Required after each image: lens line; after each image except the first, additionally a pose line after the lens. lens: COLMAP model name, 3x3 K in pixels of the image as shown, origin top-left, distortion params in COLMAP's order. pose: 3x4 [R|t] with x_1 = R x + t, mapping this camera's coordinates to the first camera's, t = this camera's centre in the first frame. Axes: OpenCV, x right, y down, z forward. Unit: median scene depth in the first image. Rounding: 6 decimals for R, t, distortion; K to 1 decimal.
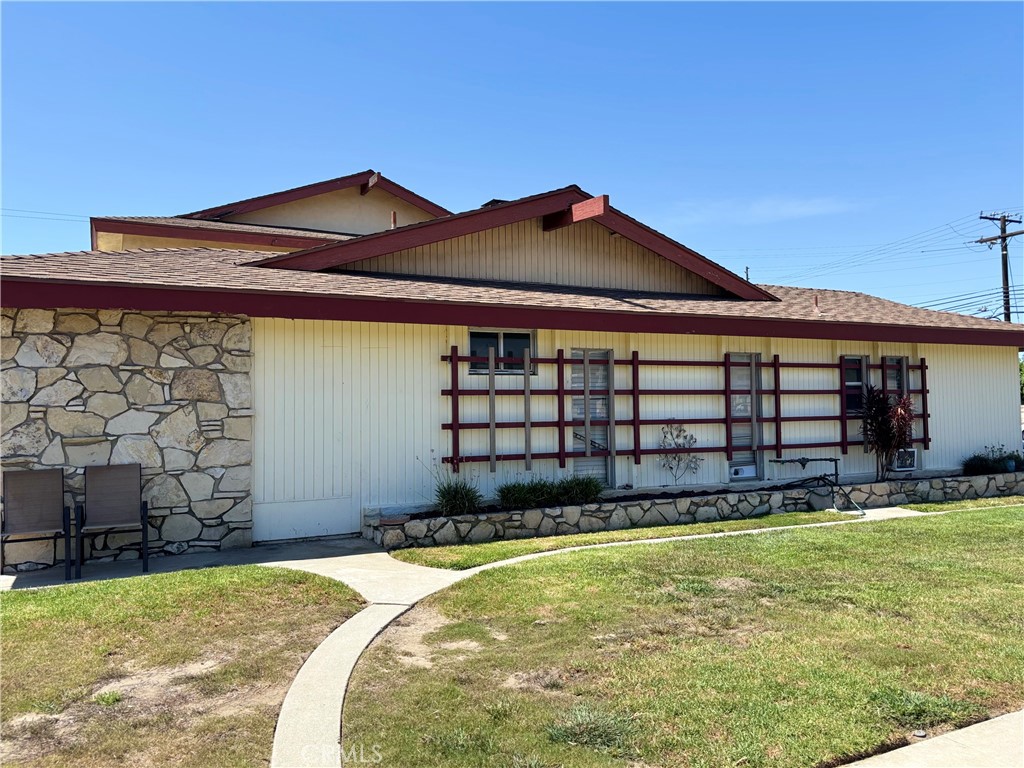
lens RADIAL K [[799.5, 0, 516.2], [0, 799.5, 379.2], [0, 0, 1]] dist [0.097117, -0.164249]
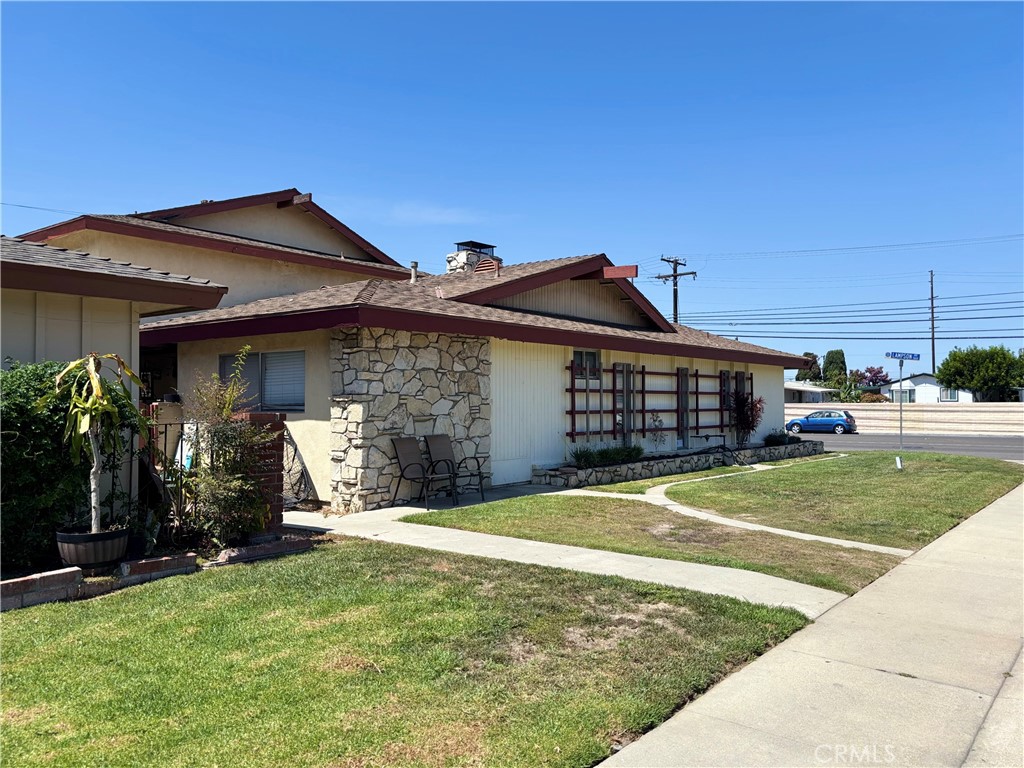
lens RADIAL K [[799.5, 0, 516.2], [0, 799.5, 379.2], [0, 0, 1]] dist [0.097117, -0.164249]
pose [[0.906766, 0.023944, 0.420954, -0.755323], [-0.026000, 0.999662, -0.000855, -0.000686], [-0.420832, -0.010169, 0.907081, -0.319075]]
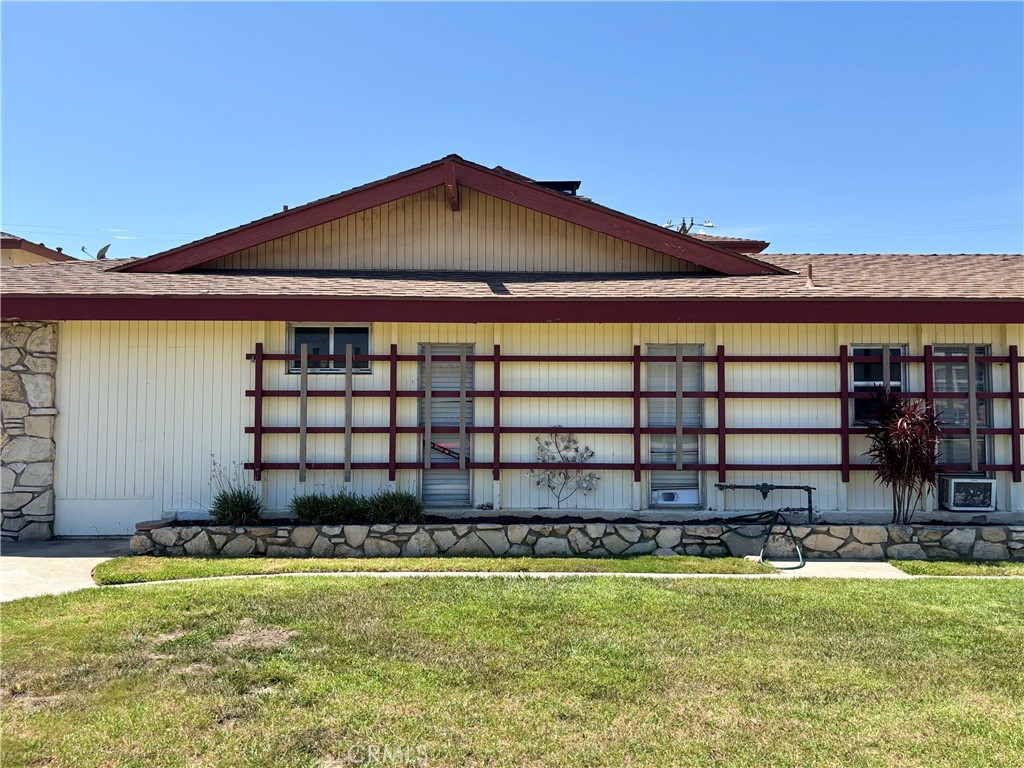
lens RADIAL K [[799.5, 0, 516.2], [0, 799.5, 379.2], [0, 0, 1]] dist [0.097117, -0.164249]
pose [[0.895431, -0.003760, -0.445185, 0.555357], [0.002872, 0.999992, -0.002669, 0.003260], [0.445192, 0.001111, 0.895435, 0.270969]]
